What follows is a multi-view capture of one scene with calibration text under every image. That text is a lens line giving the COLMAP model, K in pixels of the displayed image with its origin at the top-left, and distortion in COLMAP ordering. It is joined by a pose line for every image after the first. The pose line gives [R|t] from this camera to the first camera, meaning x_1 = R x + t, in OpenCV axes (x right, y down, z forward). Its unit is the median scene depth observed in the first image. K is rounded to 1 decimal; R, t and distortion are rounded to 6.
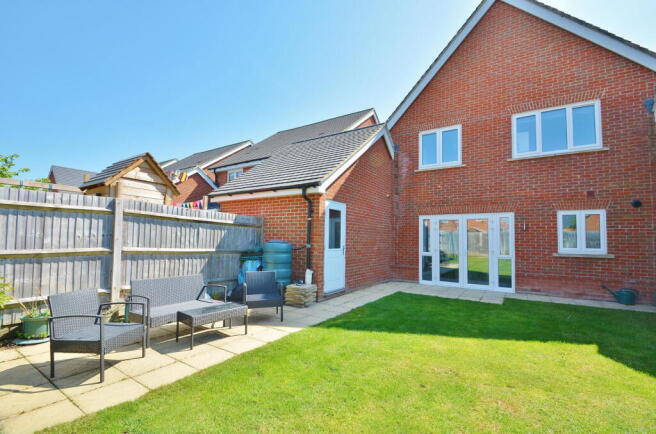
lens RADIAL K [[289.7, 0, 327.9], [0, 289.7, 226.4], [0, 0, 1]] dist [-0.001651, -0.000368]
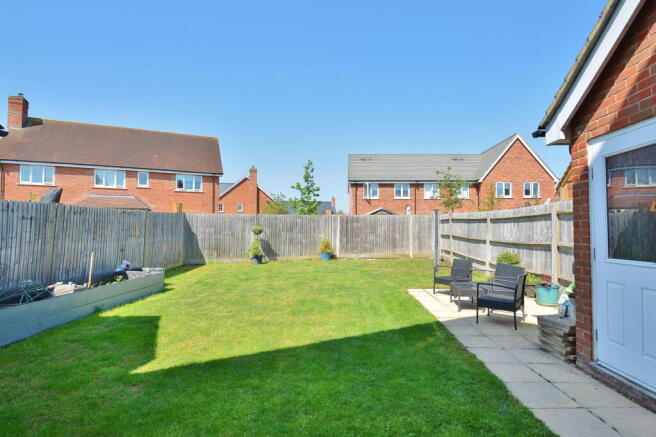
lens RADIAL K [[290.6, 0, 328.0], [0, 290.6, 218.5], [0, 0, 1]] dist [-0.000028, -0.000005]
pose [[-0.854781, -0.041127, -0.517356, 0.476957], [0.006896, 0.995867, -0.090559, 0.050989], [0.518942, -0.080975, -0.850965, 1.012569]]
